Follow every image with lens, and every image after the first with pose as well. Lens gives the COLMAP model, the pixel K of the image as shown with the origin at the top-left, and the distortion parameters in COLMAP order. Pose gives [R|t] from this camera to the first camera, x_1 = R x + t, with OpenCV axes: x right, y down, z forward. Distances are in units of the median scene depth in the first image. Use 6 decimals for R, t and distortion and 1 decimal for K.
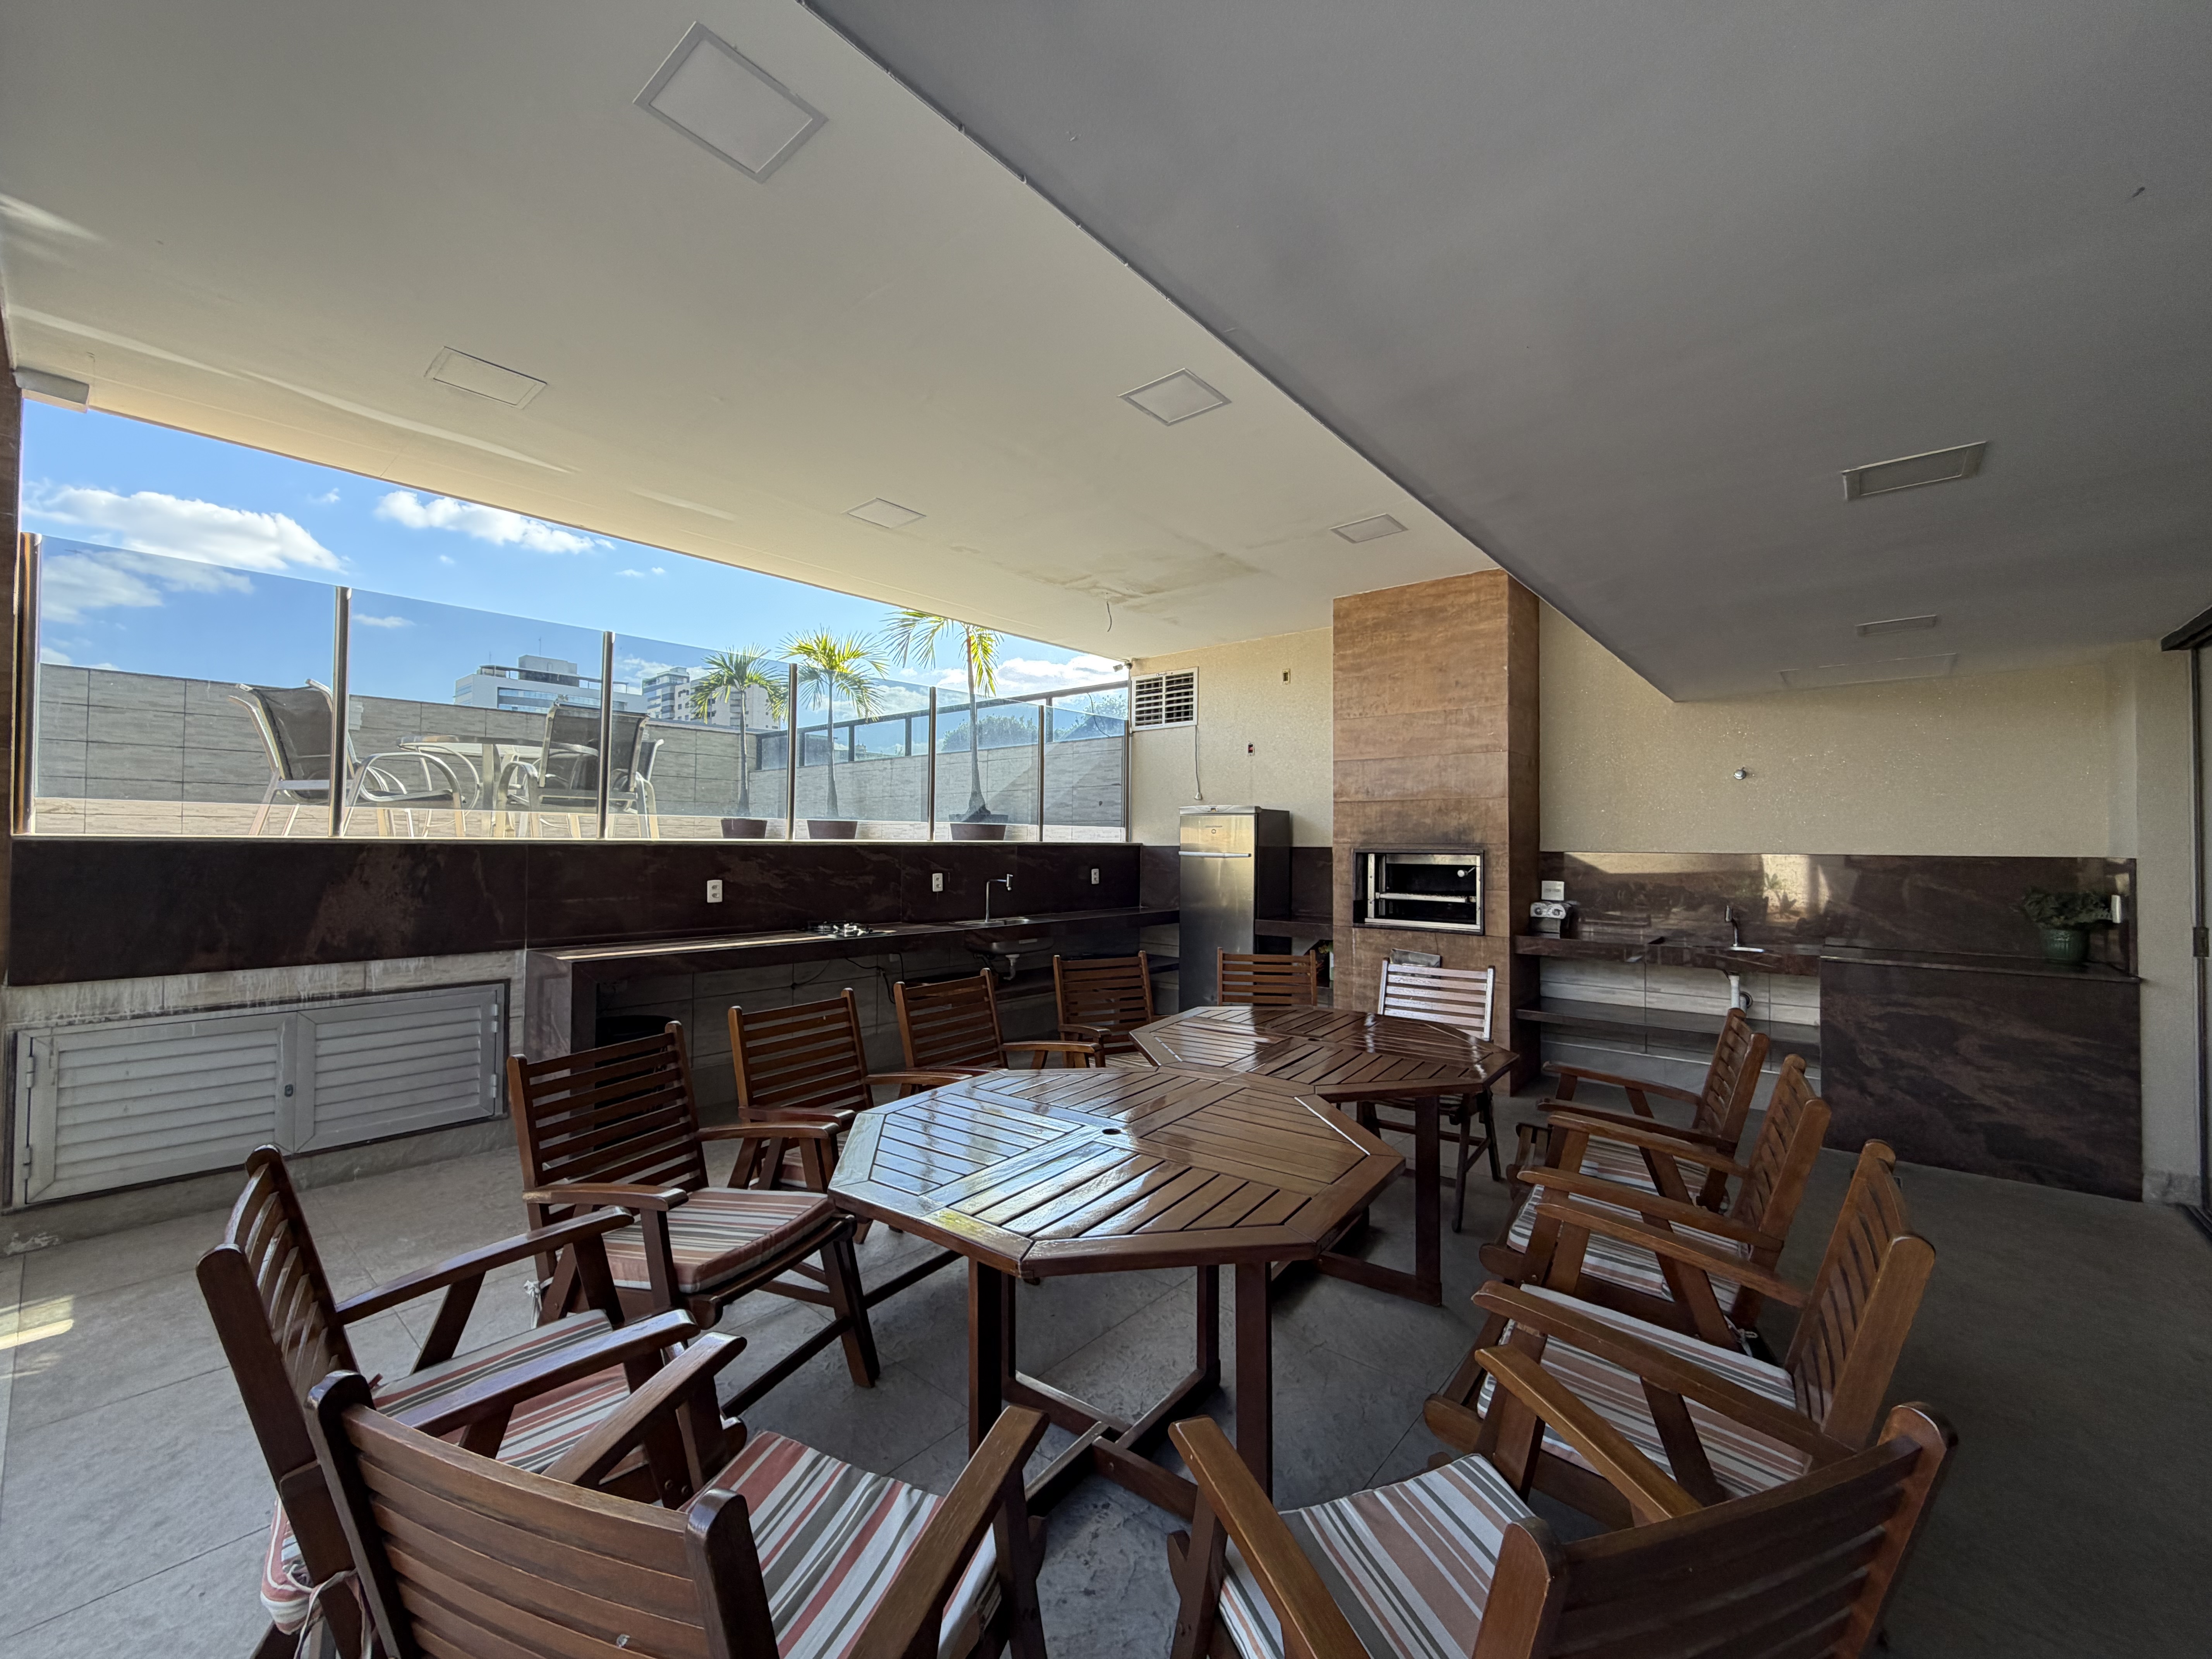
lens RADIAL K [[883.0, 0, 1106.6], [0, 883.0, 828.4], [0, 0, 1]] dist [0.007179, -0.000182]
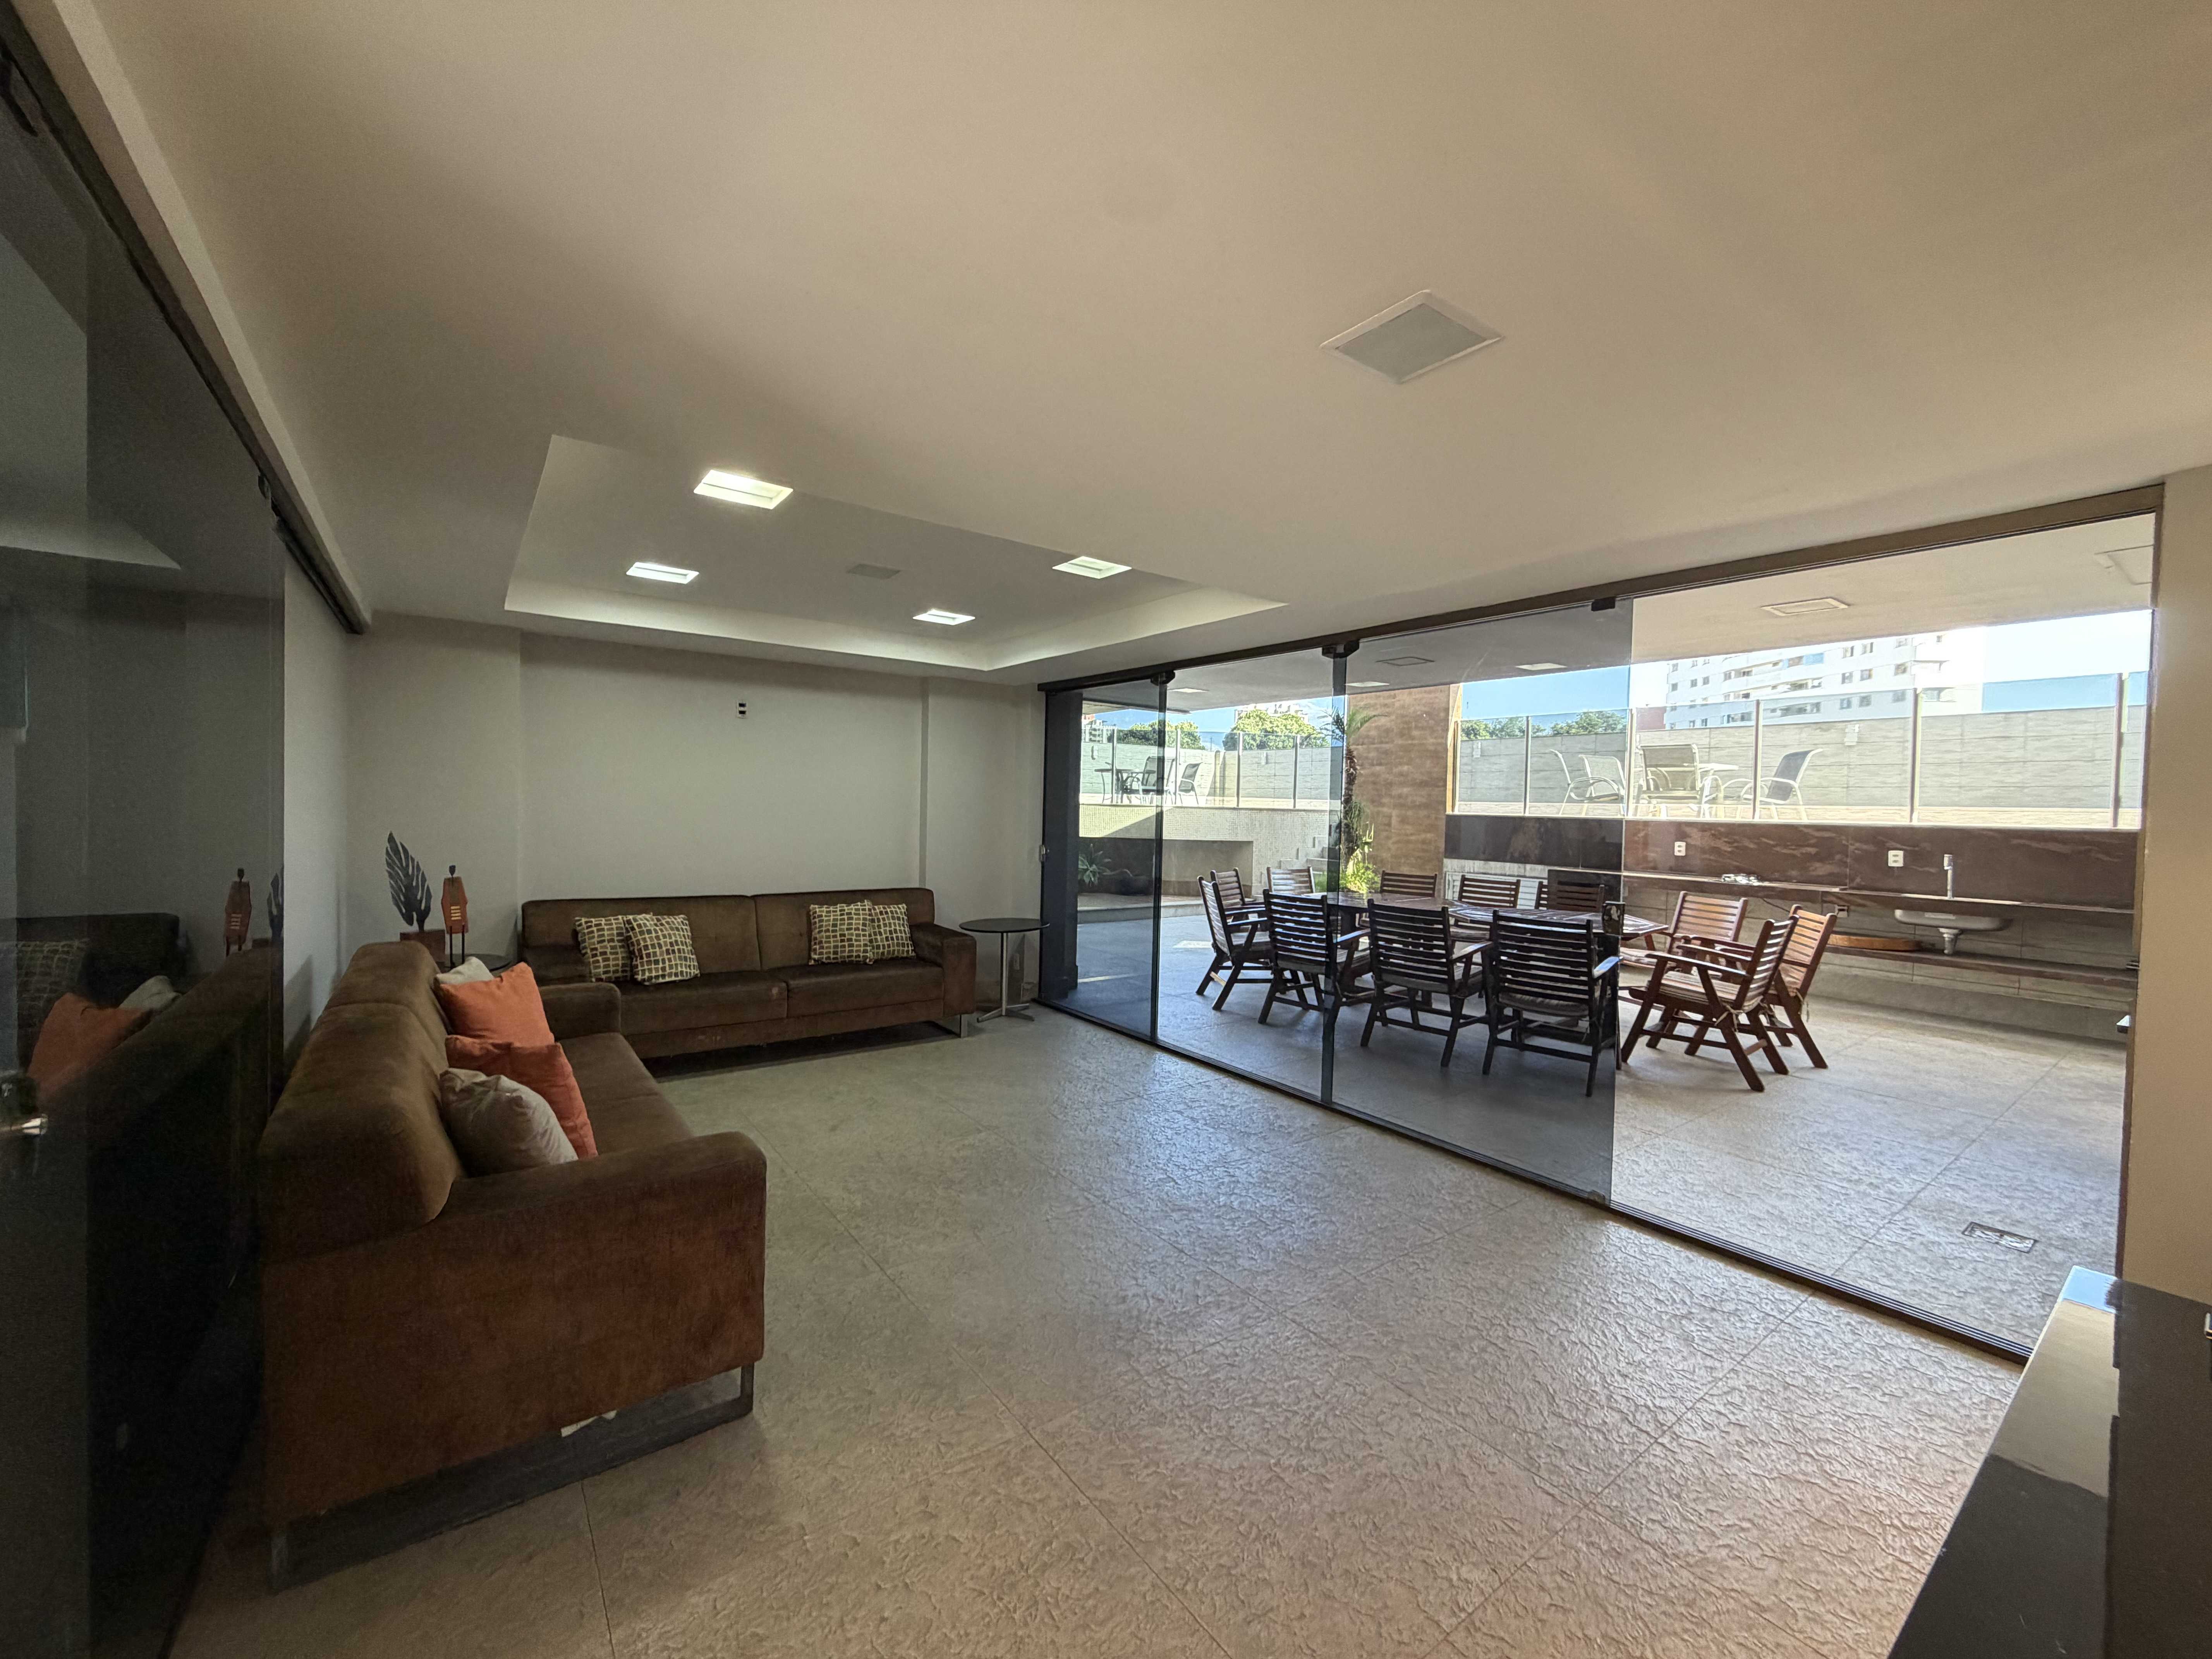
lens RADIAL K [[883.0, 0, 1107.3], [0, 883.0, 831.0], [0, 0, 1]] dist [0.007179, -0.000182]
pose [[-0.238515, 0.007210, -0.971112, 1.217682], [-0.015066, 0.999825, 0.011123, 0.028841], [0.971022, 0.017284, -0.238364, 0.282733]]
